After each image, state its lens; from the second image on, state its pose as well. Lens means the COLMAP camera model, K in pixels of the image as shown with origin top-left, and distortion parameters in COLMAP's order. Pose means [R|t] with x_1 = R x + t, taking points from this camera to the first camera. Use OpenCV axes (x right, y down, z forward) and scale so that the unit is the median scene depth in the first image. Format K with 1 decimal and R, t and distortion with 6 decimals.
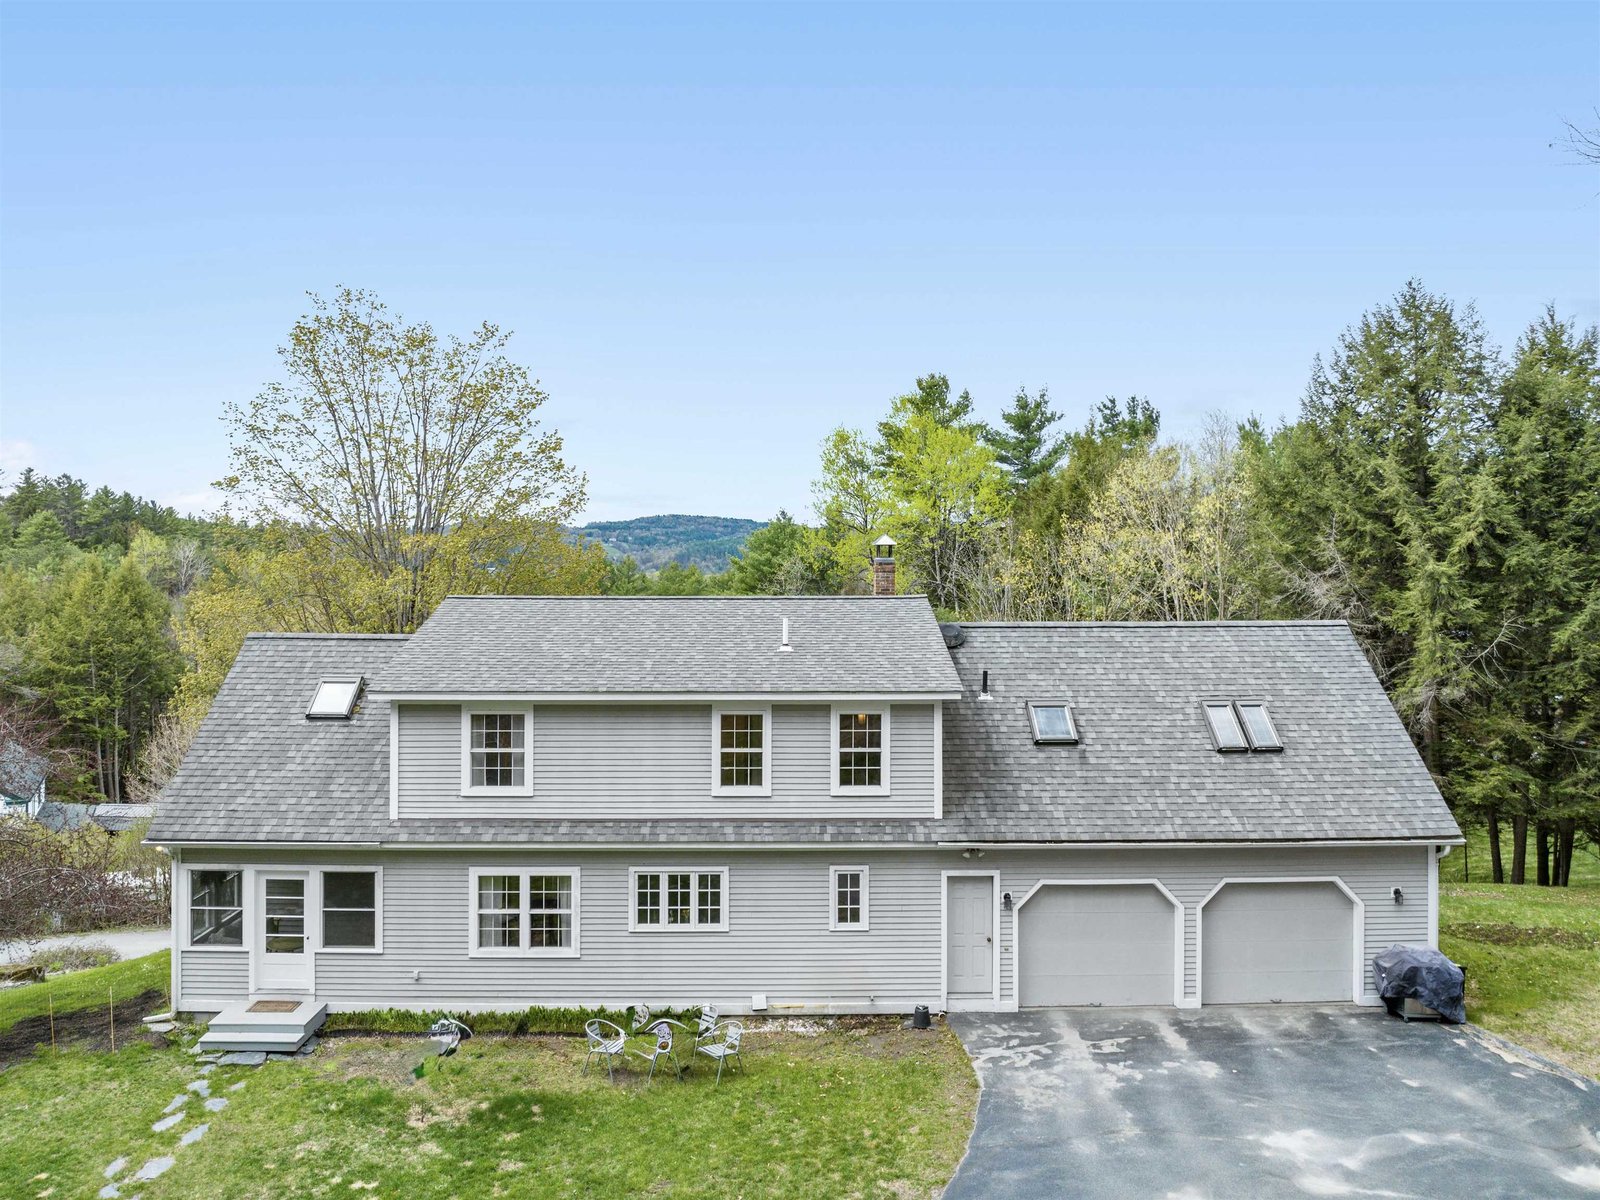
lens RADIAL K [[1067.1, 0, 800.0], [0, 1067.1, 600.0], [0, 0, 1]] dist [-0.018418, -0.003219]
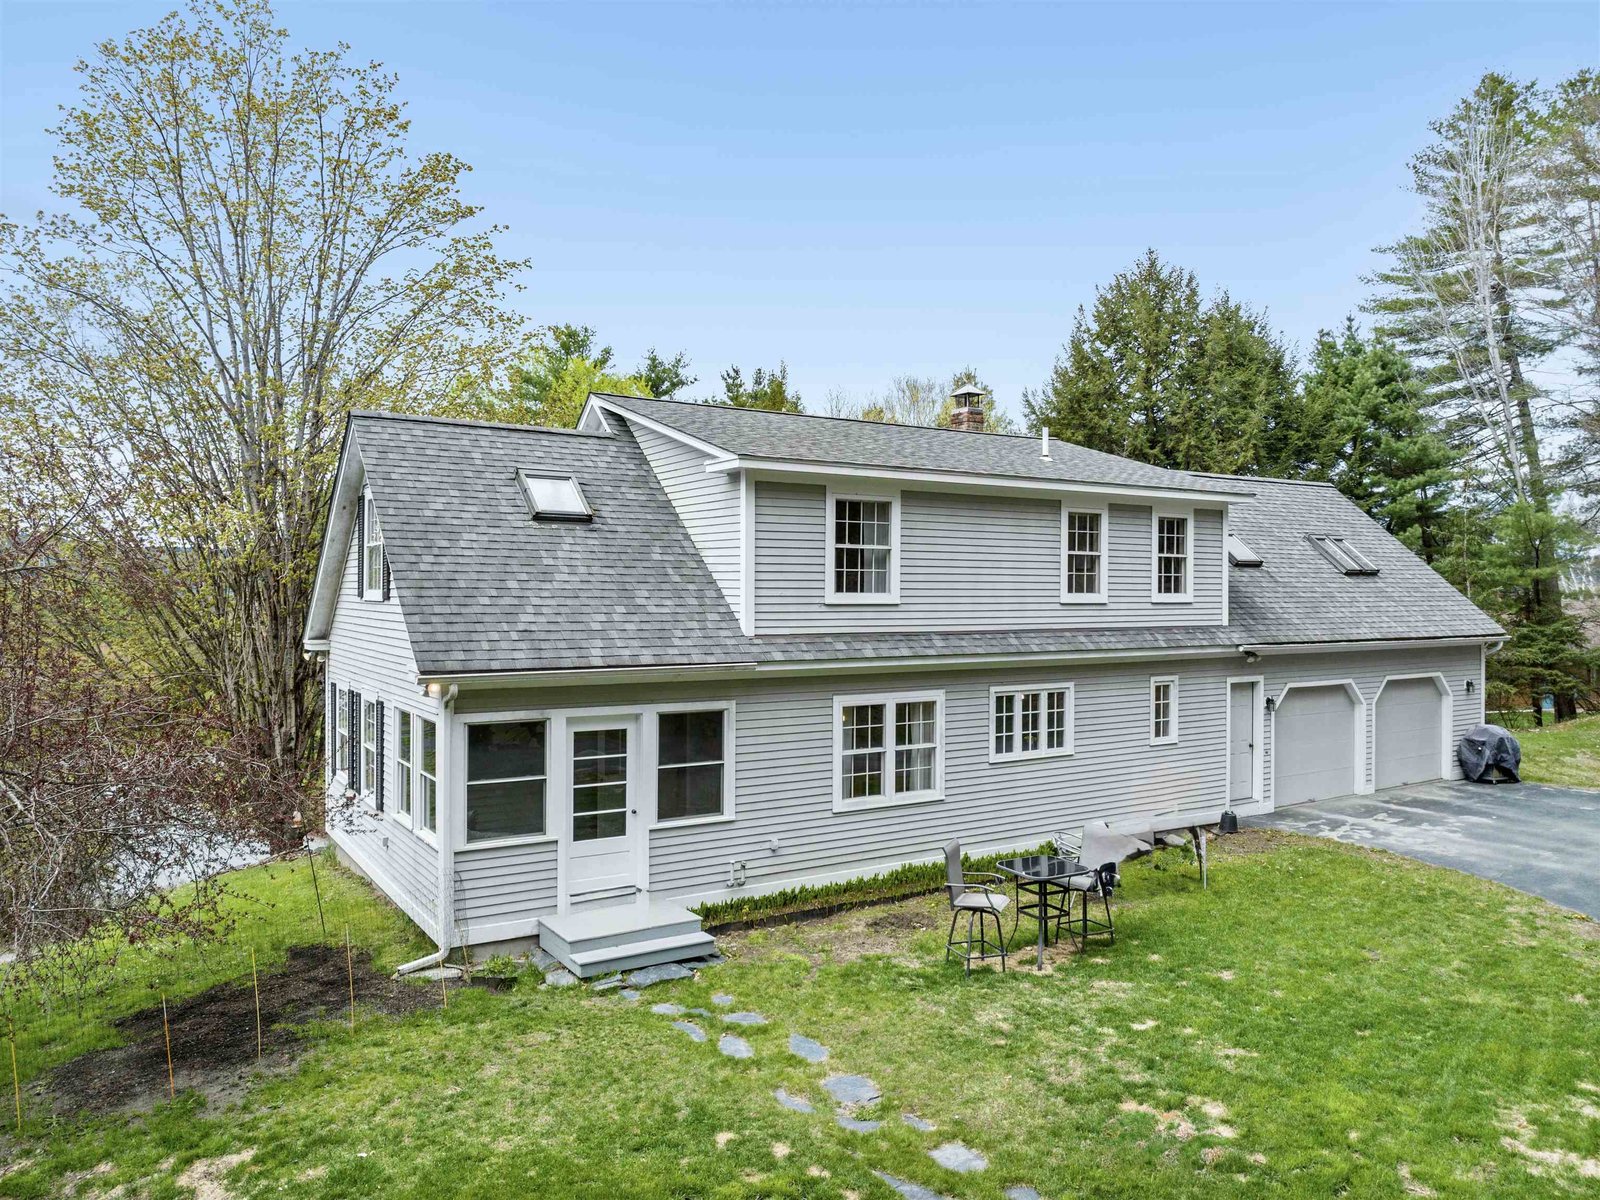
lens RADIAL K [[1052.7, 0, 795.2], [0, 1052.7, 604.2], [0, 0, 1]] dist [0.000321, -0.045483]
pose [[0.868394, -0.007157, 0.495824, -0.712645], [0.009746, 0.999949, -0.002634, 0.185009], [-0.495780, 0.007119, 0.868419, 0.345161]]
